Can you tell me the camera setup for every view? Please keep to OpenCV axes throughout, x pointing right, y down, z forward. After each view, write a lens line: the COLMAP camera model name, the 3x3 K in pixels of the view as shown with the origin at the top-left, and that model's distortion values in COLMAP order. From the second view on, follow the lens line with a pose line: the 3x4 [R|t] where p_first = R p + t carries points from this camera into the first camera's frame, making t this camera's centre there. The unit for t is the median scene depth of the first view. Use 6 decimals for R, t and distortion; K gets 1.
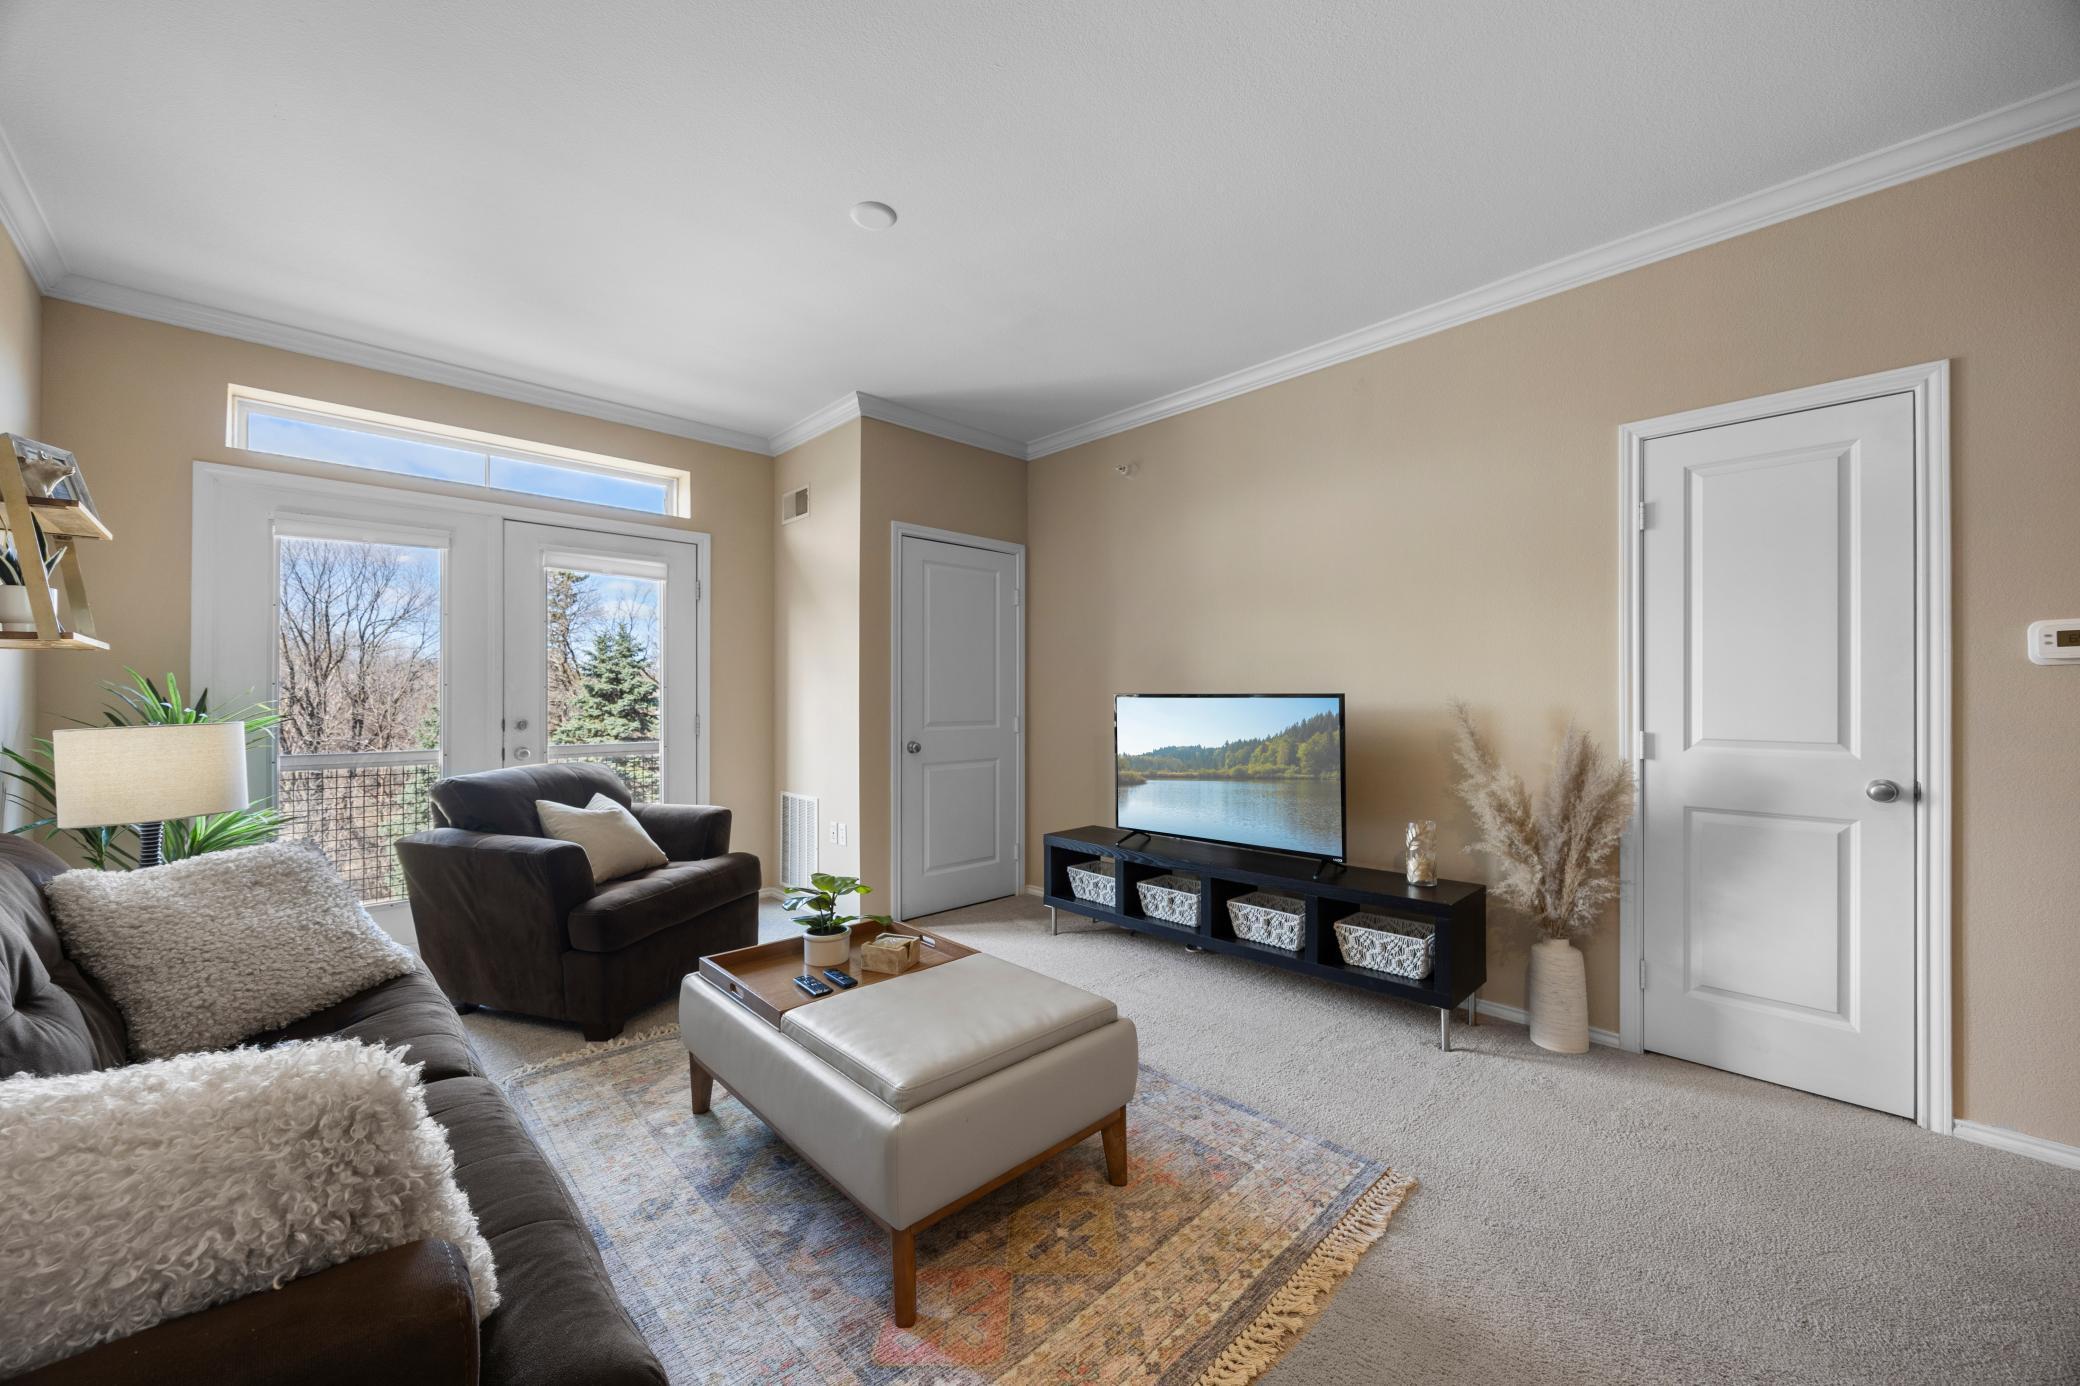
lens RADIAL K [[791.0, 0, 1039.3], [0, 791.0, 690.7], [0, 0, 1]] dist [-0.002314, -0.000106]
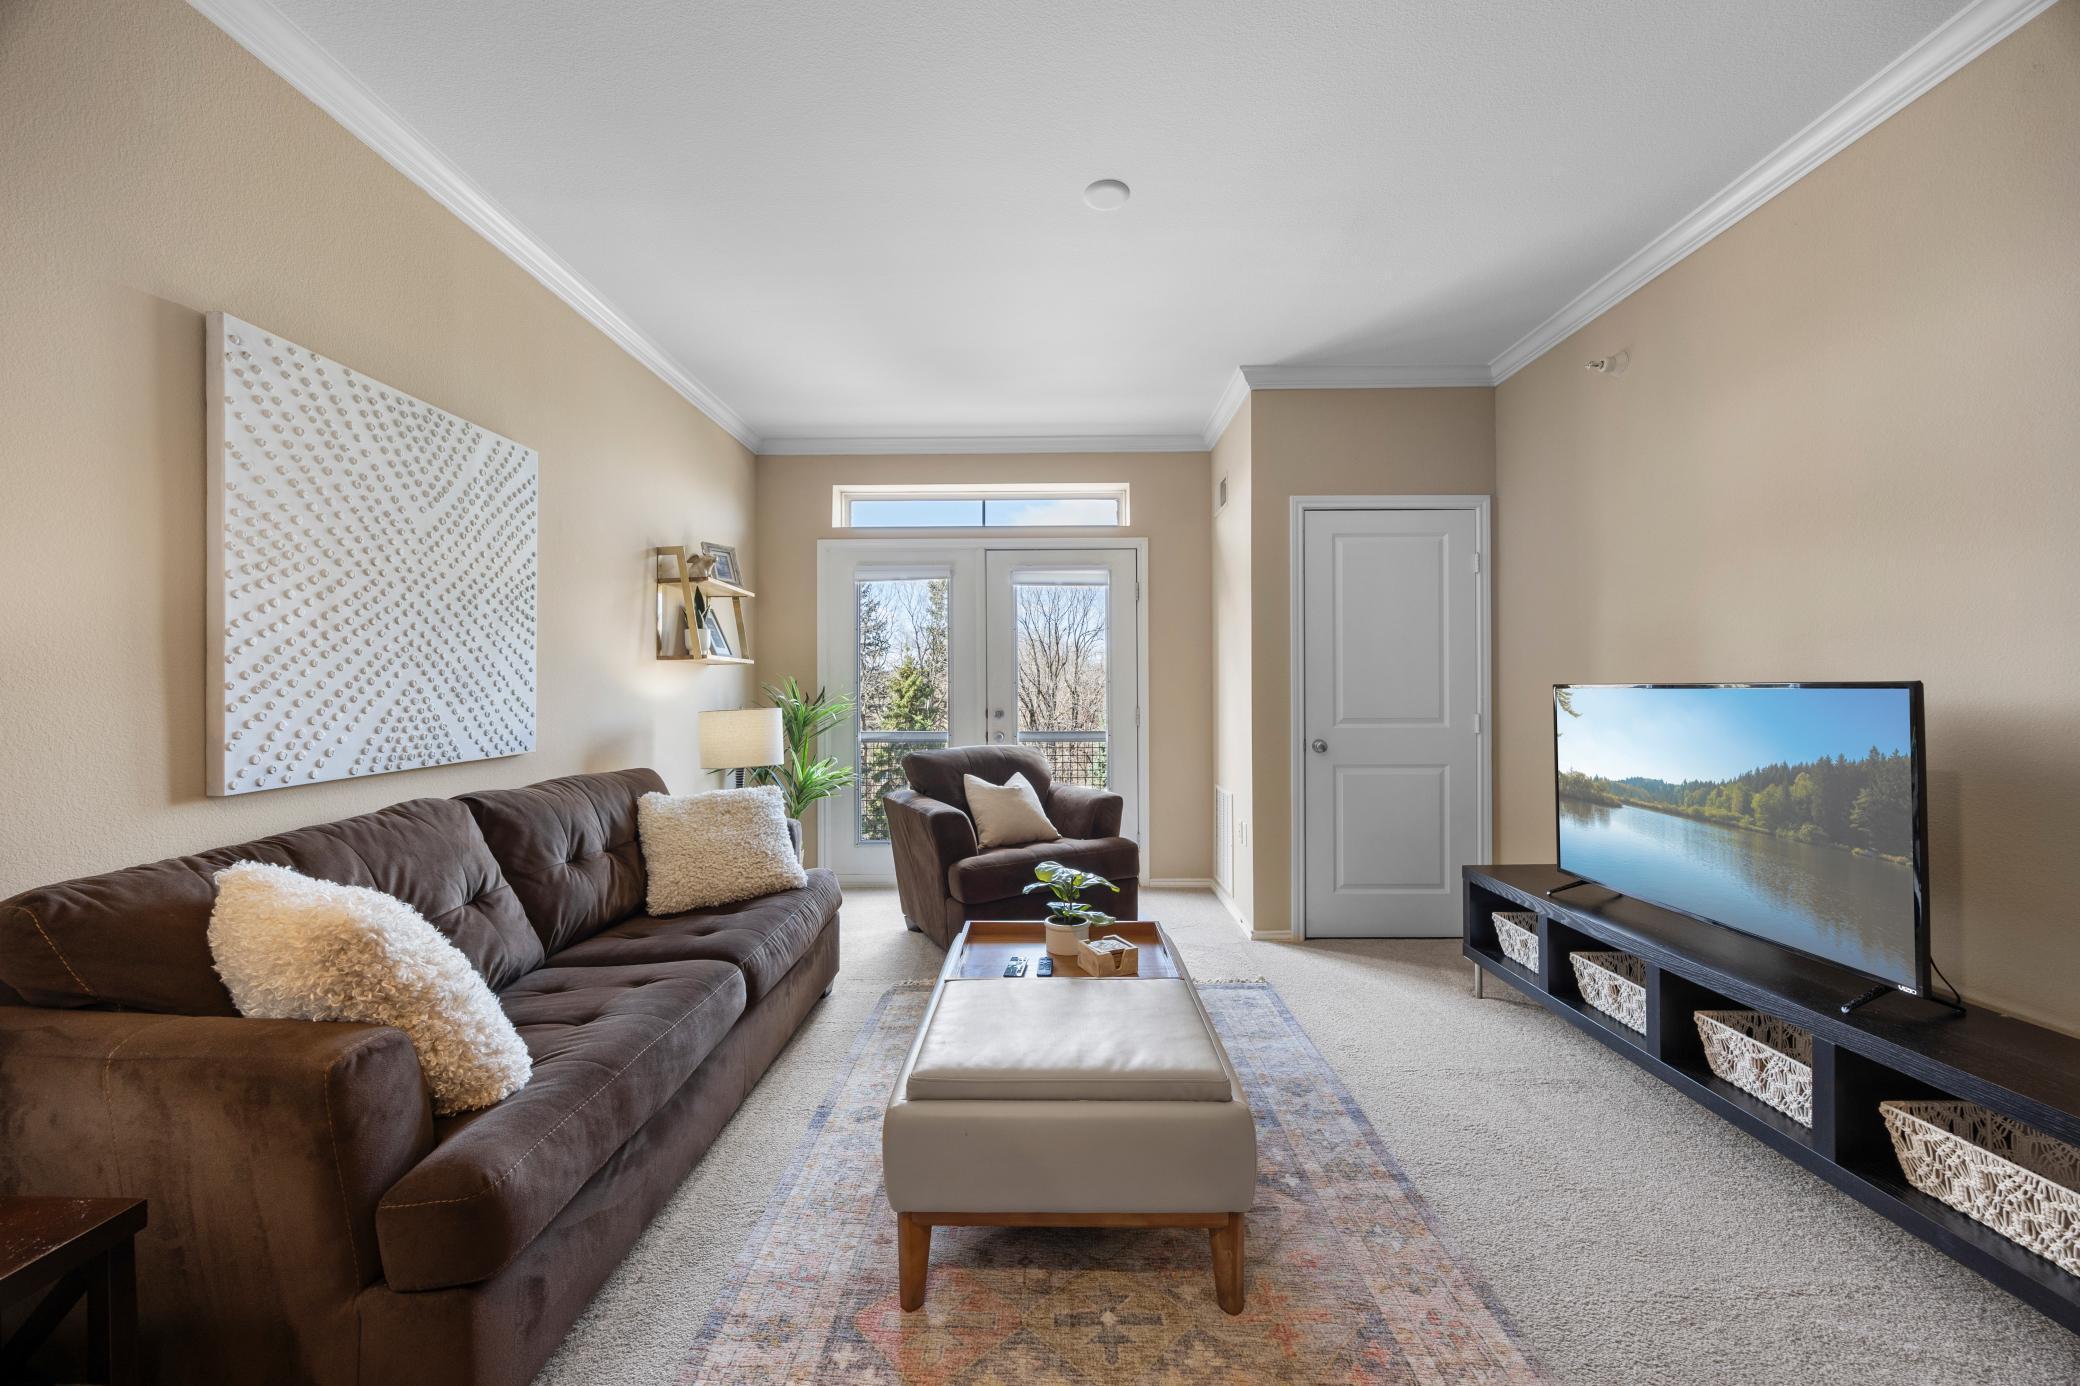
lens RADIAL K [[789.3, 0, 1037.7], [0, 789.3, 685.6], [0, 0, 1]] dist [-0.002933, 0.000016]
pose [[0.708907, -0.007115, -0.705266, 0.307055], [0.009685, 0.999953, -0.000353, 0.001033], [0.705236, -0.006580, 0.708942, 0.184204]]
